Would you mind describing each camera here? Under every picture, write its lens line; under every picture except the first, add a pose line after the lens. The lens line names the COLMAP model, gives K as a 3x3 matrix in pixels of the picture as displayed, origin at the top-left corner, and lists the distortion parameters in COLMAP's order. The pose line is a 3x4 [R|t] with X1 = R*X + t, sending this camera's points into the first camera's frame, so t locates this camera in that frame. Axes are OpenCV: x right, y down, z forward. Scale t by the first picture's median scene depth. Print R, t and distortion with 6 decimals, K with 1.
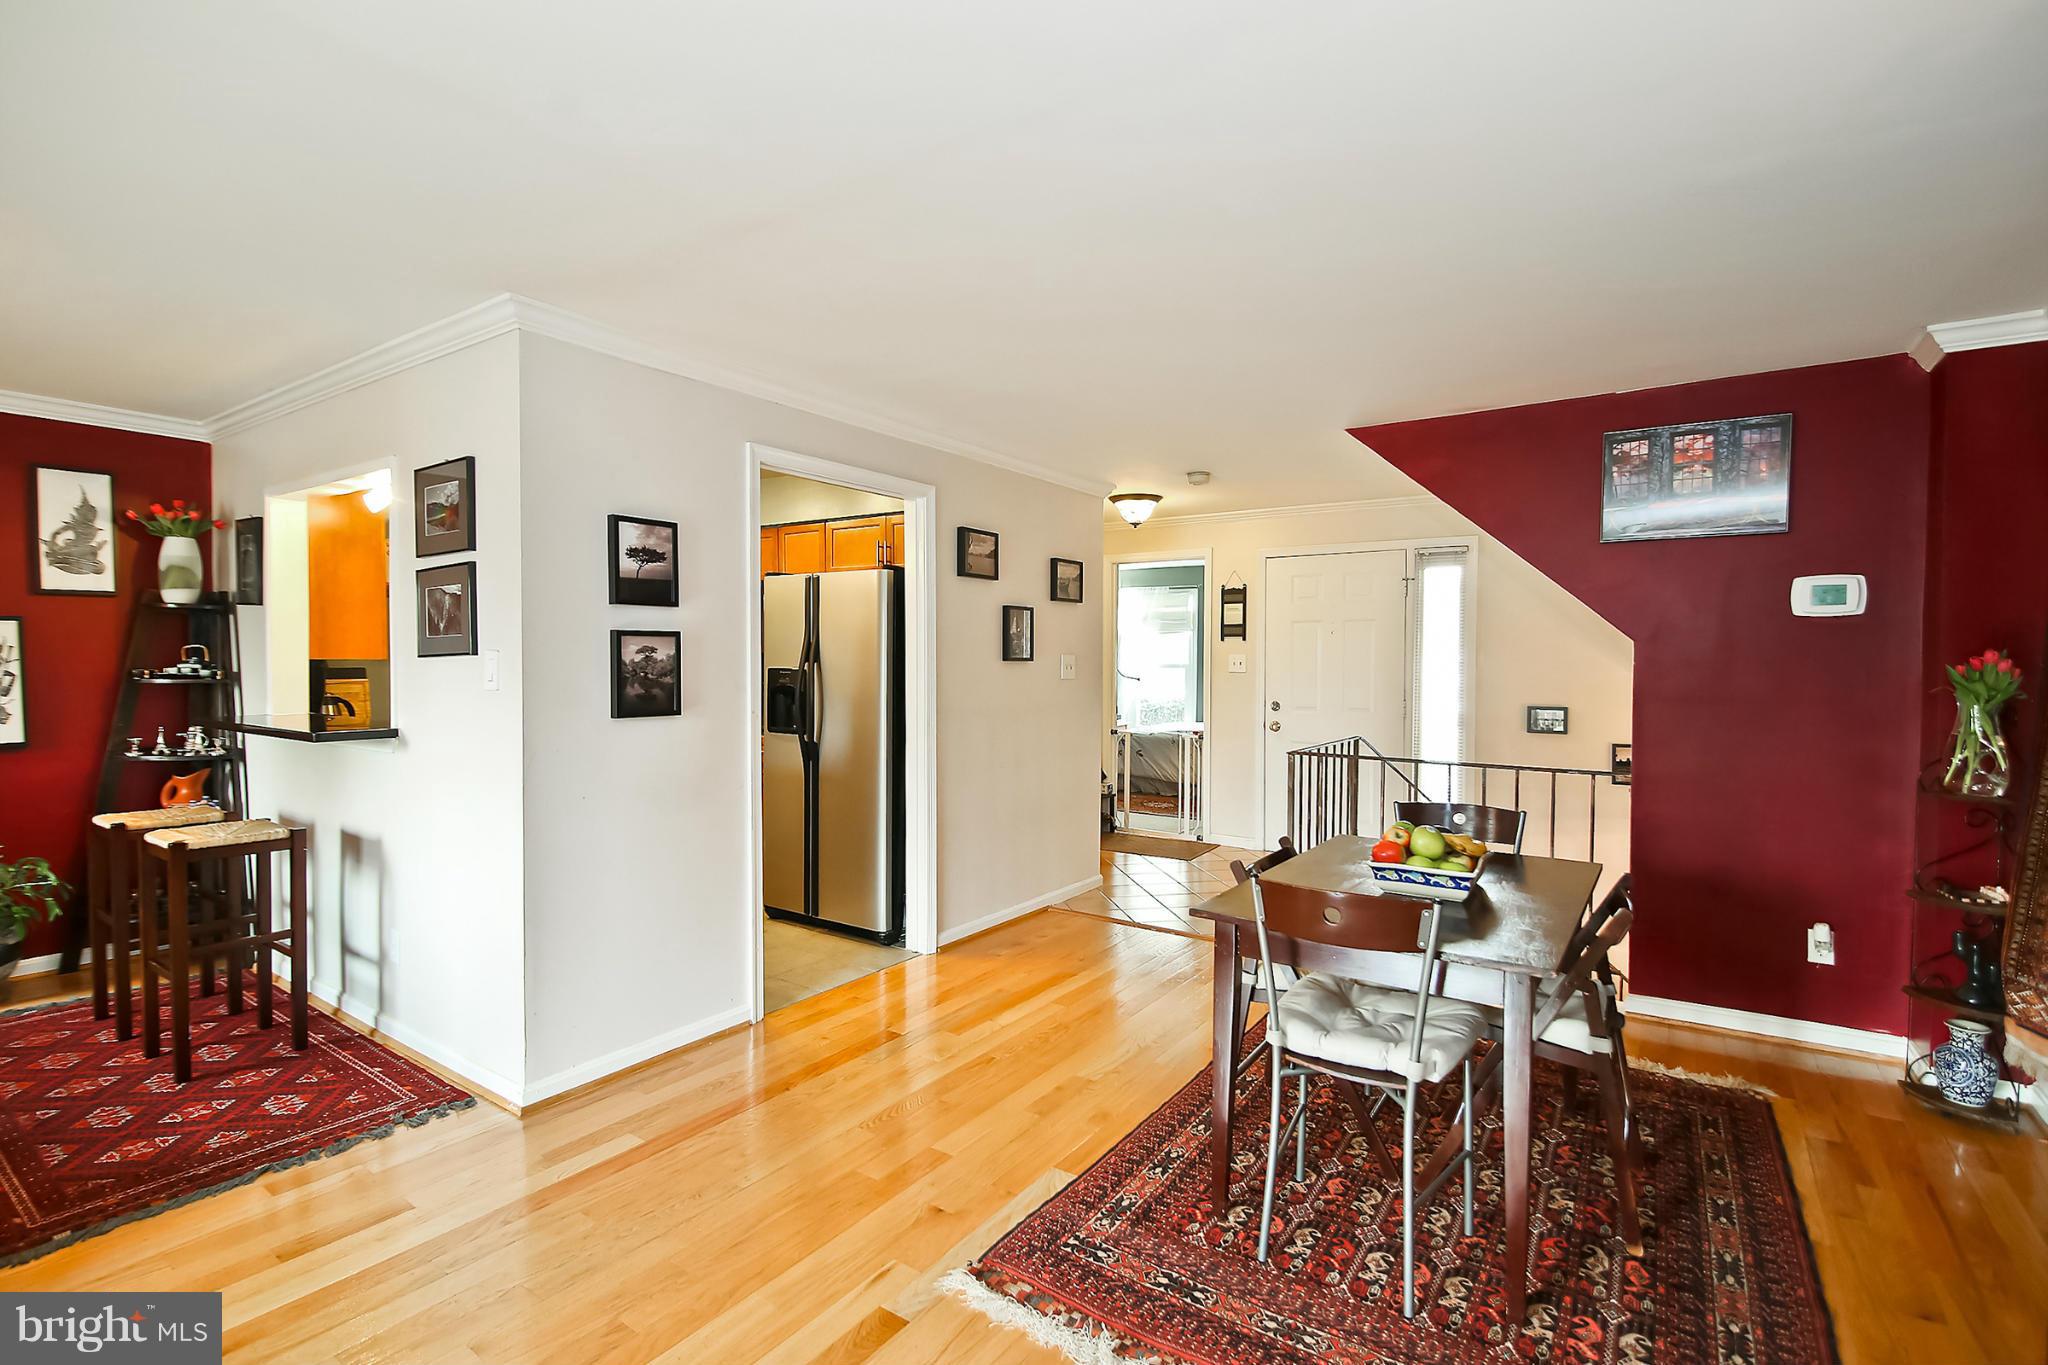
lens RADIAL K [[952.9, 0, 1024.0], [0, 952.9, 682.5], [0, 0, 1]] dist [0.000042, -0.009094]
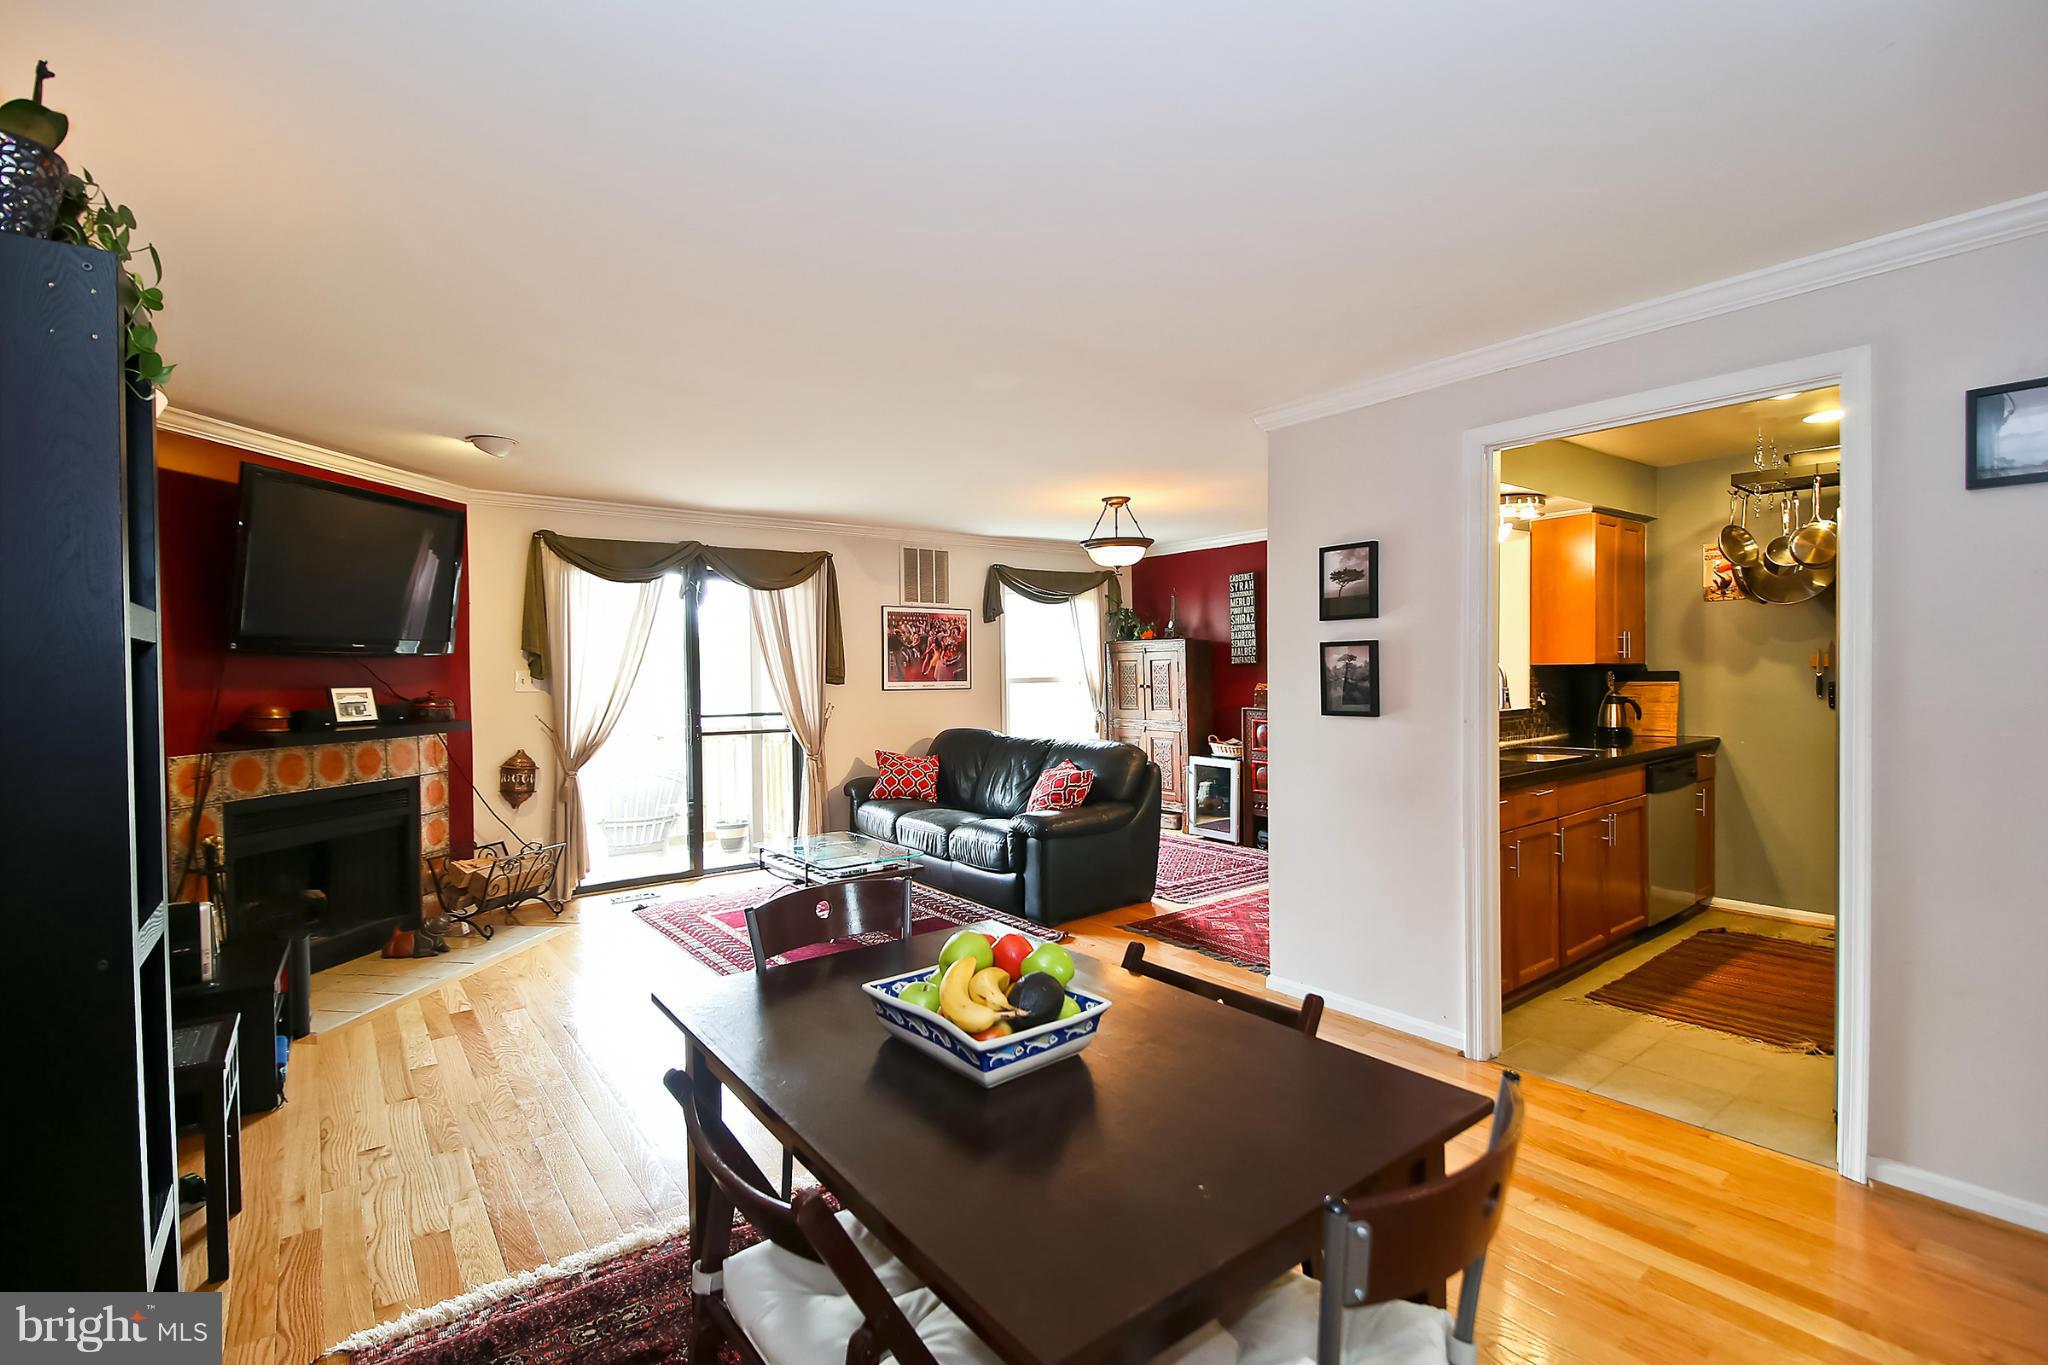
lens RADIAL K [[913.9, 0, 1025.7], [0, 913.9, 685.8], [0, 0, 1]] dist [0.001473, -0.007971]
pose [[-0.304966, 0.014642, -0.952251, 0.764869], [-0.007778, 0.999810, 0.017864, -0.017064], [0.952331, 0.012855, -0.304794, 0.953237]]
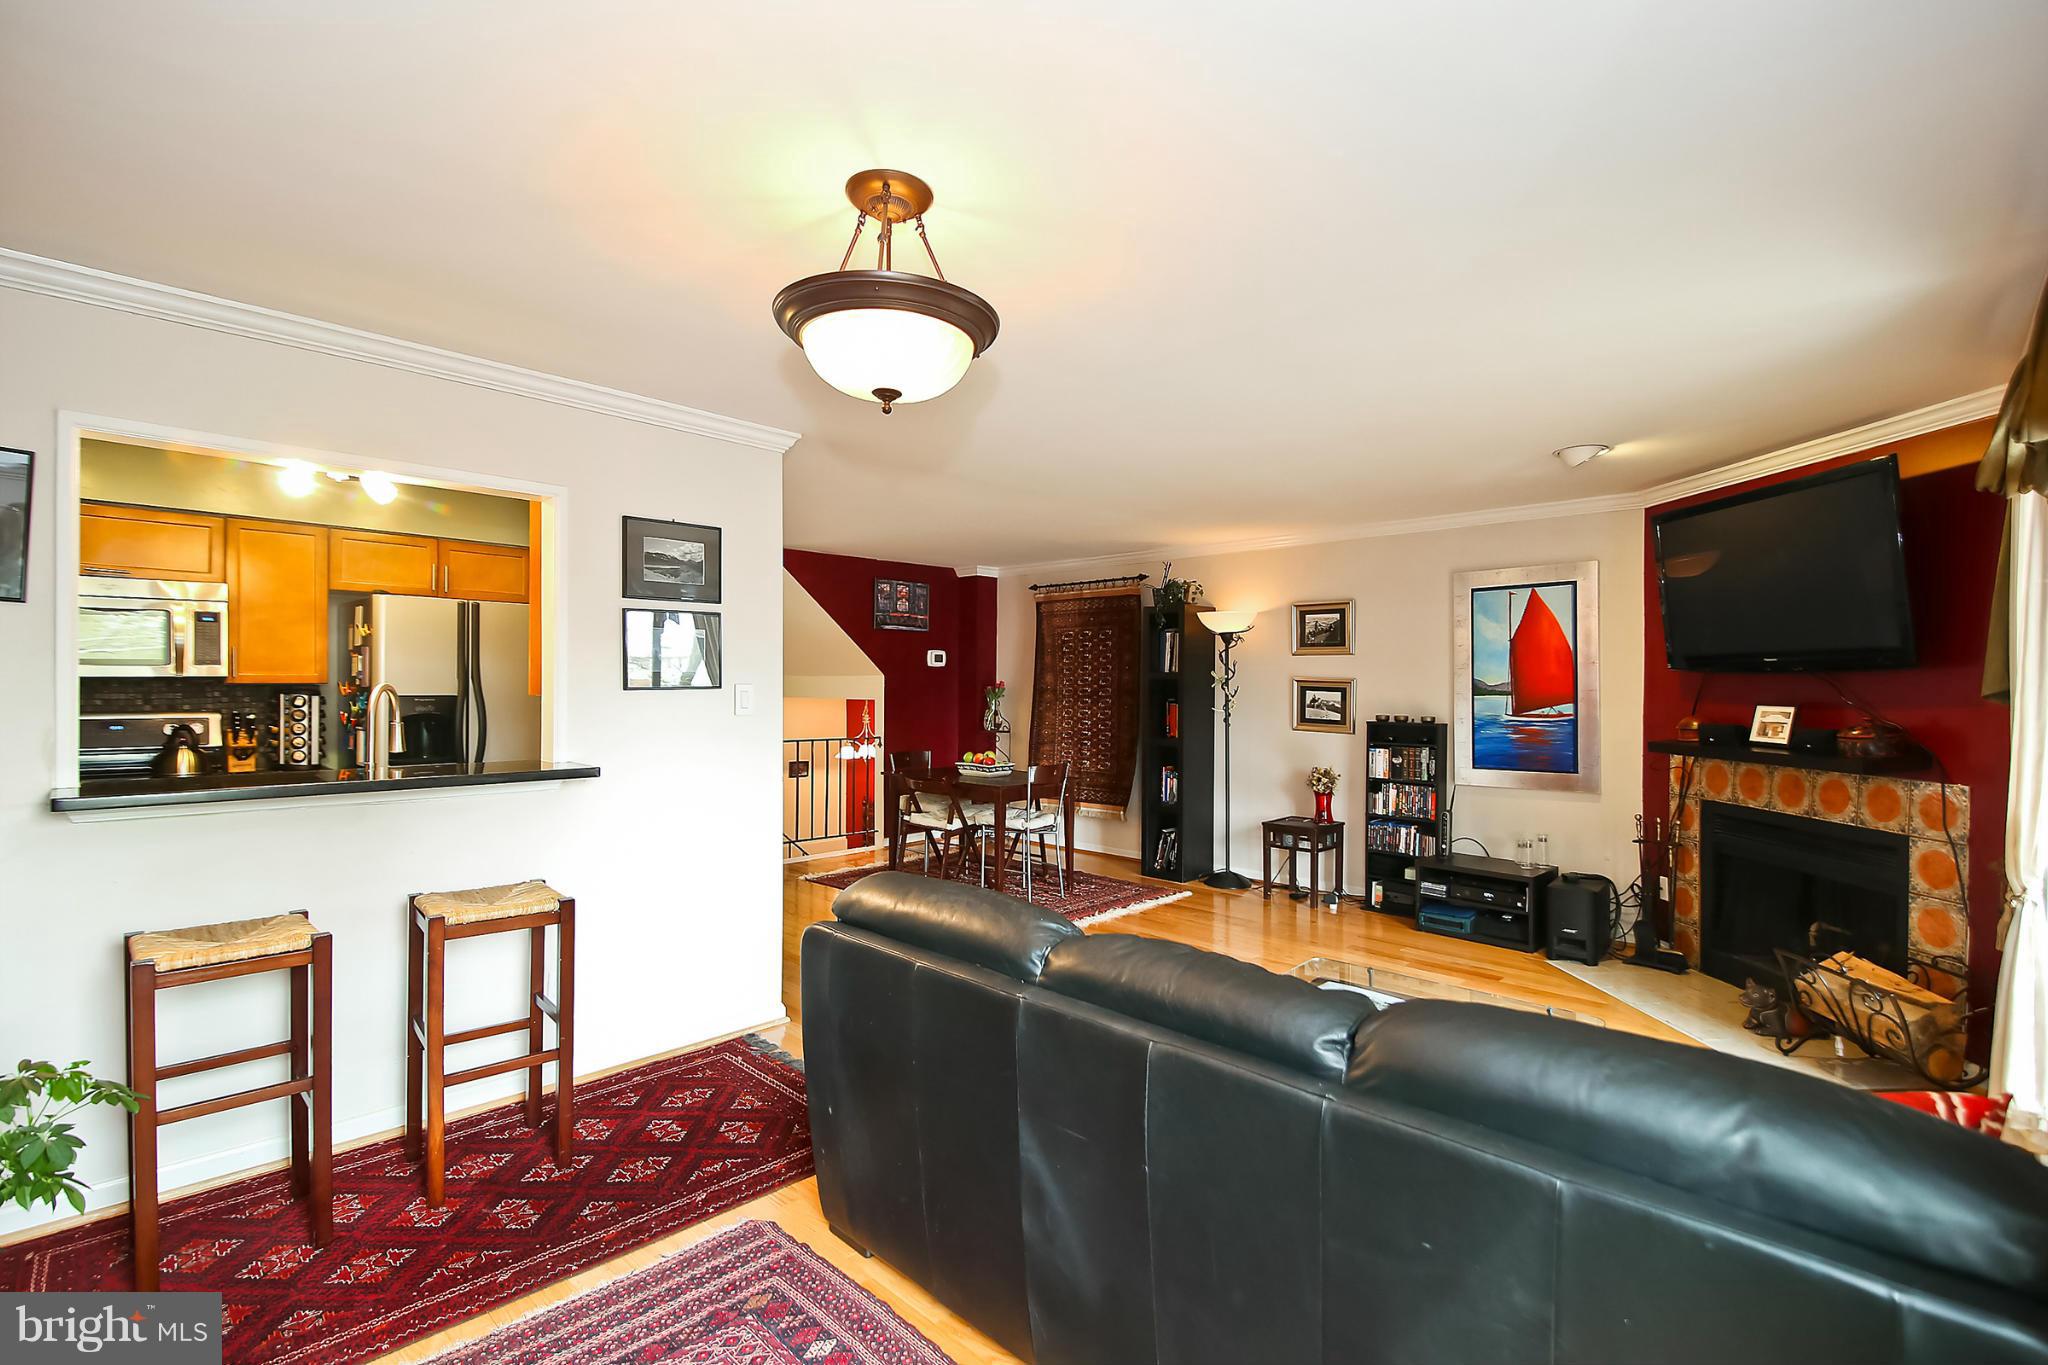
lens RADIAL K [[913.9, 0, 1025.7], [0, 913.9, 685.8], [0, 0, 1]] dist [0.001473, -0.007971]
pose [[0.169240, -0.007504, 0.985546, -1.584867], [0.013893, 0.999890, 0.005228, -0.030409], [-0.985477, 0.012808, 0.169325, 0.383662]]
